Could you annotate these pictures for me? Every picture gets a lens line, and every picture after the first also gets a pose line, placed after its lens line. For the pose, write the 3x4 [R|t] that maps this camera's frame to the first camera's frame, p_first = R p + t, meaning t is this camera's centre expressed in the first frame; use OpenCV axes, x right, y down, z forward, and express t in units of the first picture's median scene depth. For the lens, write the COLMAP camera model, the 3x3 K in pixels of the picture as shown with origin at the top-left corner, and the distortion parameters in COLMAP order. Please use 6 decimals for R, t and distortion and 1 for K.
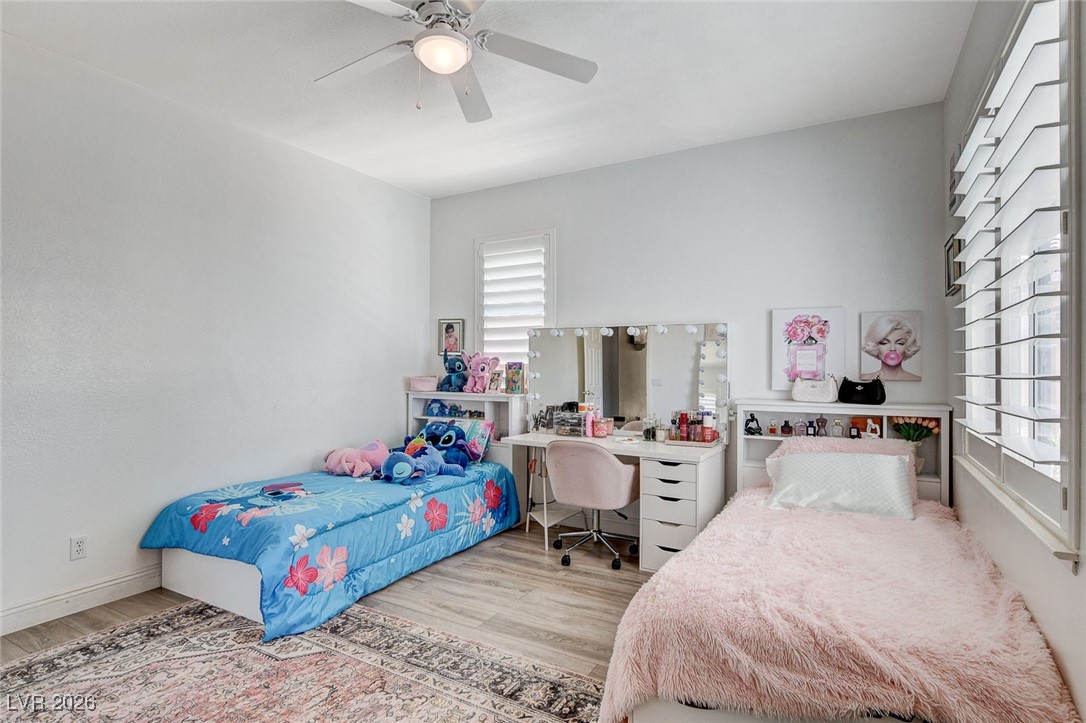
lens RADIAL K [[548.9, 0, 541.6], [0, 548.9, 364.7], [0, 0, 1]] dist [-0.003665, 0.001702]
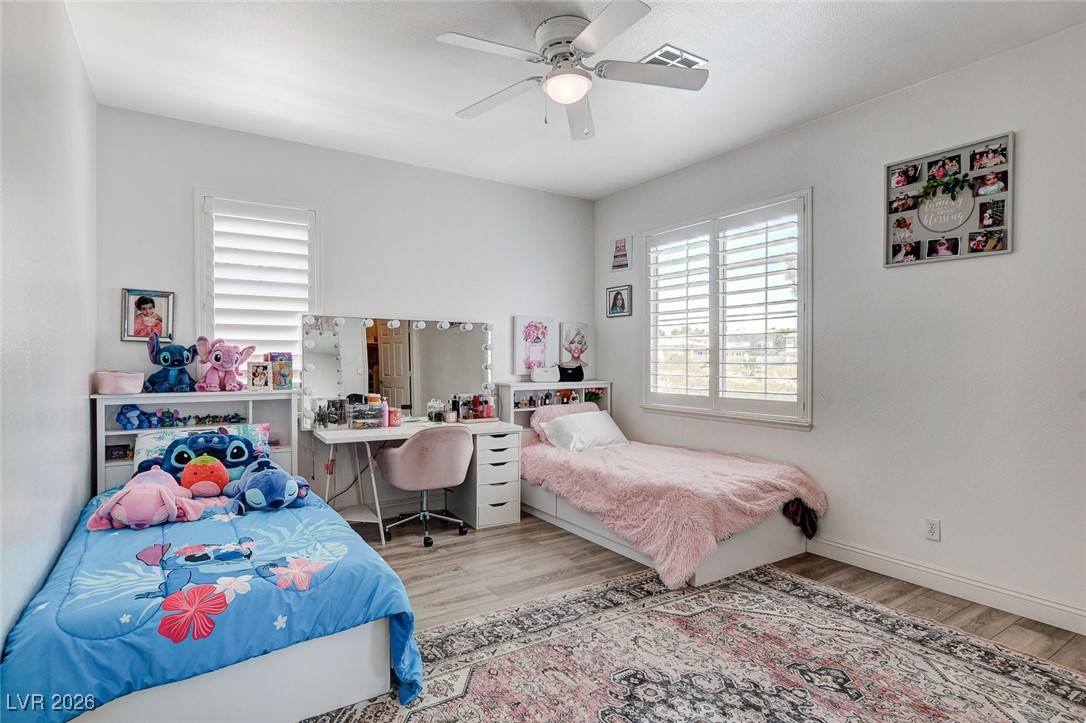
lens RADIAL K [[548.9, 0, 536.5], [0, 548.9, 361.5], [0, 0, 1]] dist [-0.003665, 0.001702]
pose [[0.468813, -0.006330, 0.883275, -0.812700], [-0.005267, 0.999937, 0.009962, -0.000891], [-0.883282, -0.009323, 0.468749, 0.336875]]
